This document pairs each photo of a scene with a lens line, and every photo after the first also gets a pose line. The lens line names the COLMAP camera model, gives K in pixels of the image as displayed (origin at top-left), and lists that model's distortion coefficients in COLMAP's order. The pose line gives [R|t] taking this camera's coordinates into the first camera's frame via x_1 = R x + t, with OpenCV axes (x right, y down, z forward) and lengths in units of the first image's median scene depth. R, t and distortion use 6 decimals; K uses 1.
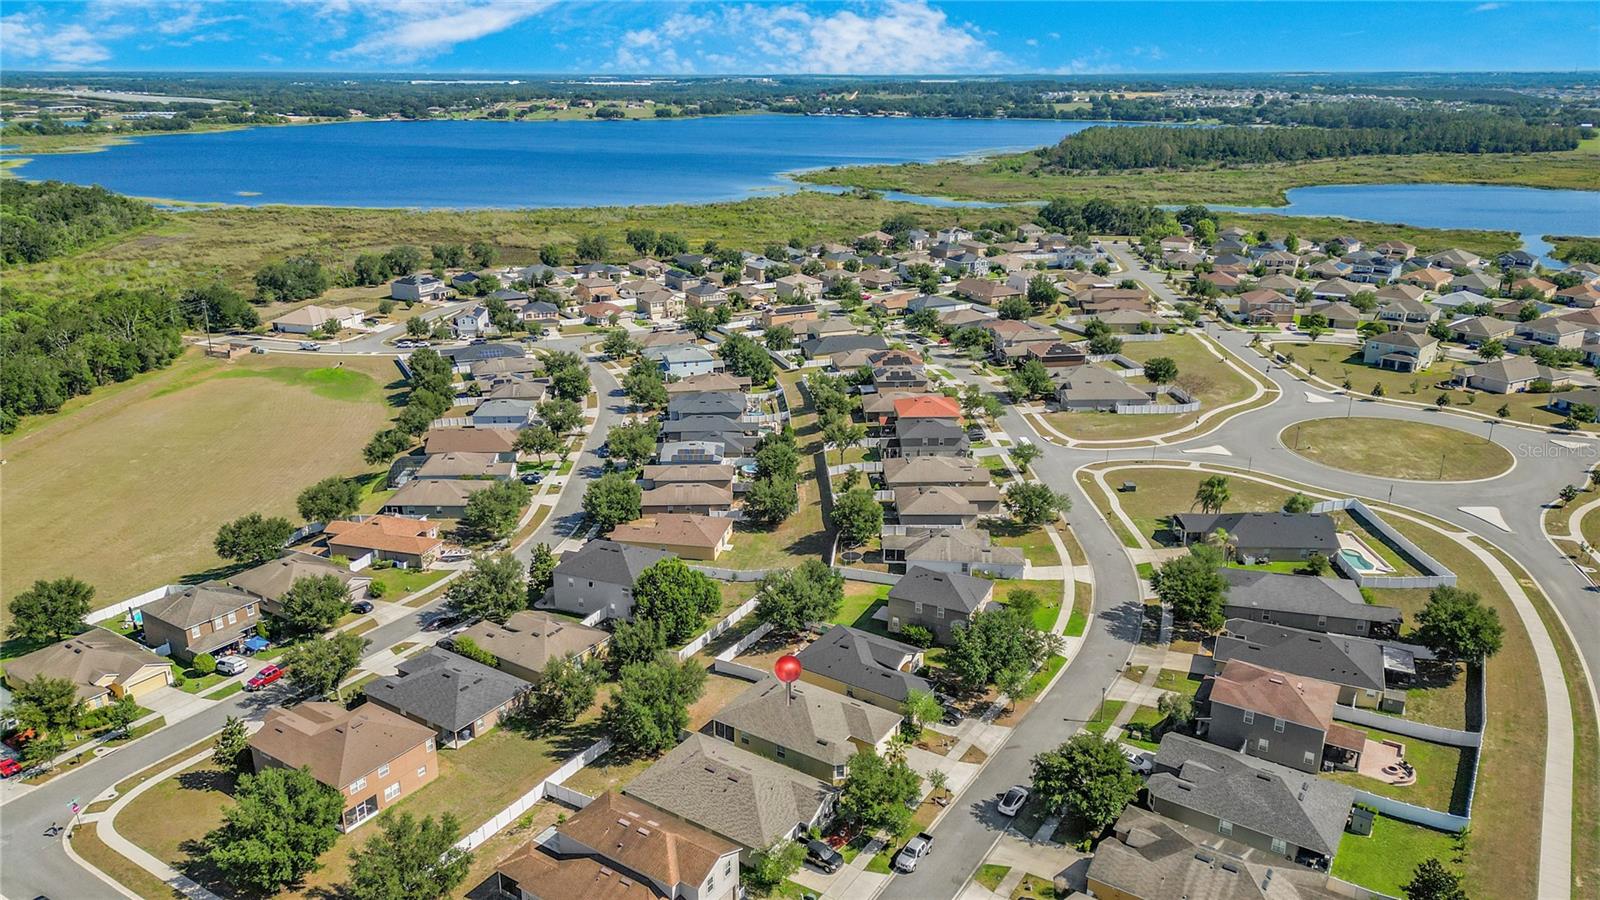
lens RADIAL K [[1147.6, 0, 800.0], [0, 1147.6, 450.0], [0, 0, 1]] dist [0.096443, -0.110757]
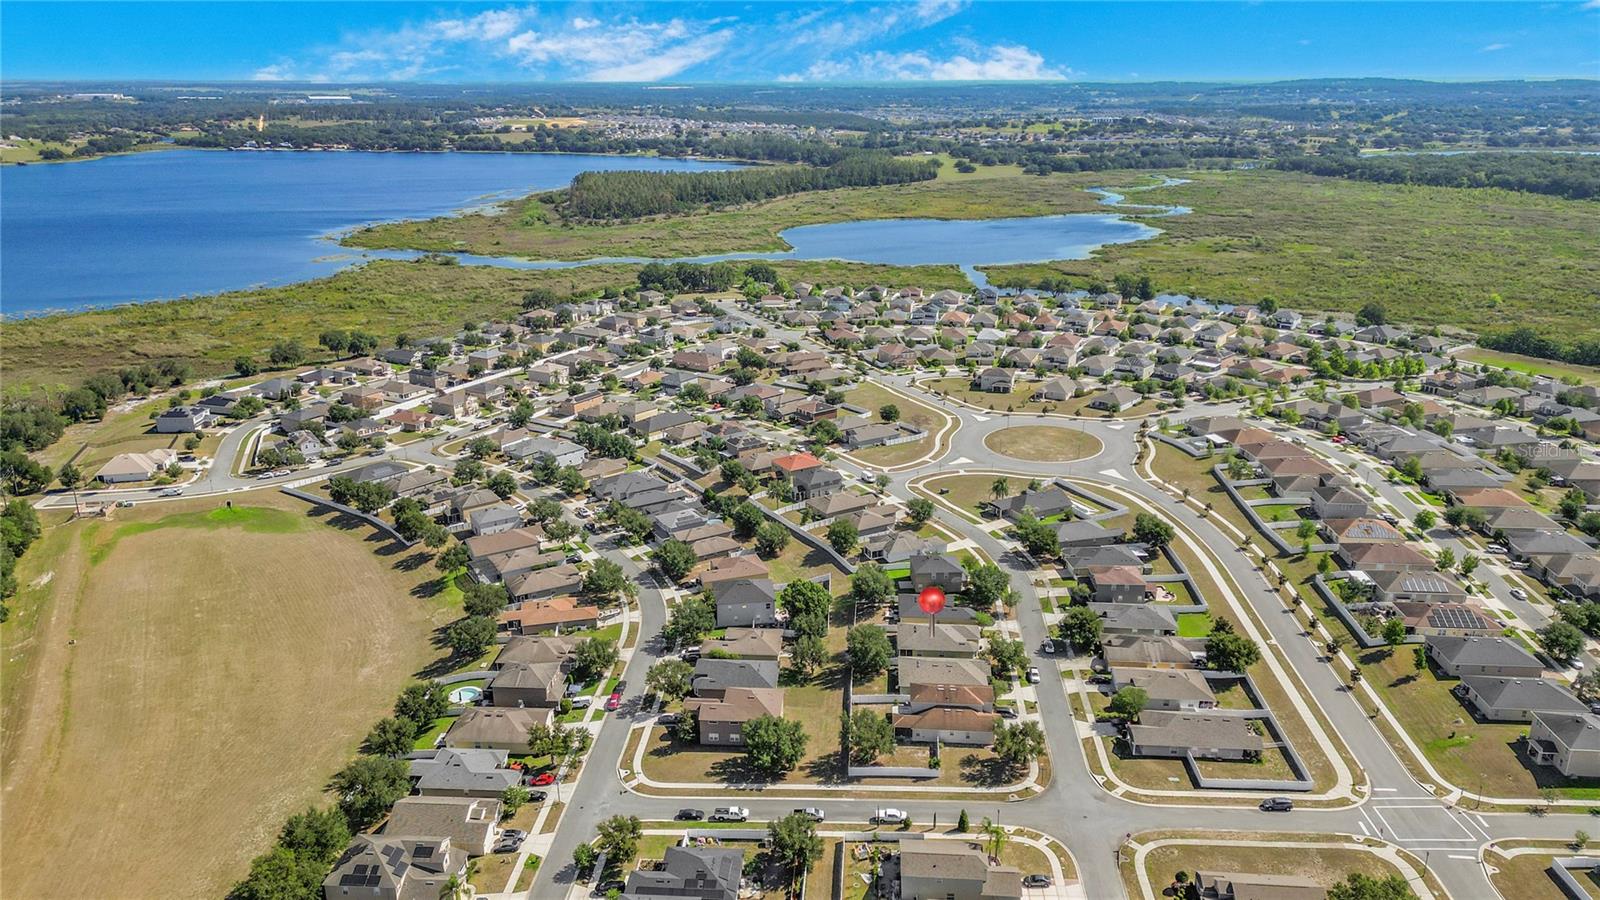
lens RADIAL K [[1147.6, 0, 800.0], [0, 1147.6, 450.0], [0, 0, 1]] dist [0.096443, -0.110757]
pose [[0.871127, -0.158433, 0.464797, -0.565987], [0.158694, 0.986563, 0.038858, -0.106045], [-0.464708, 0.039910, 0.884564, -0.345157]]
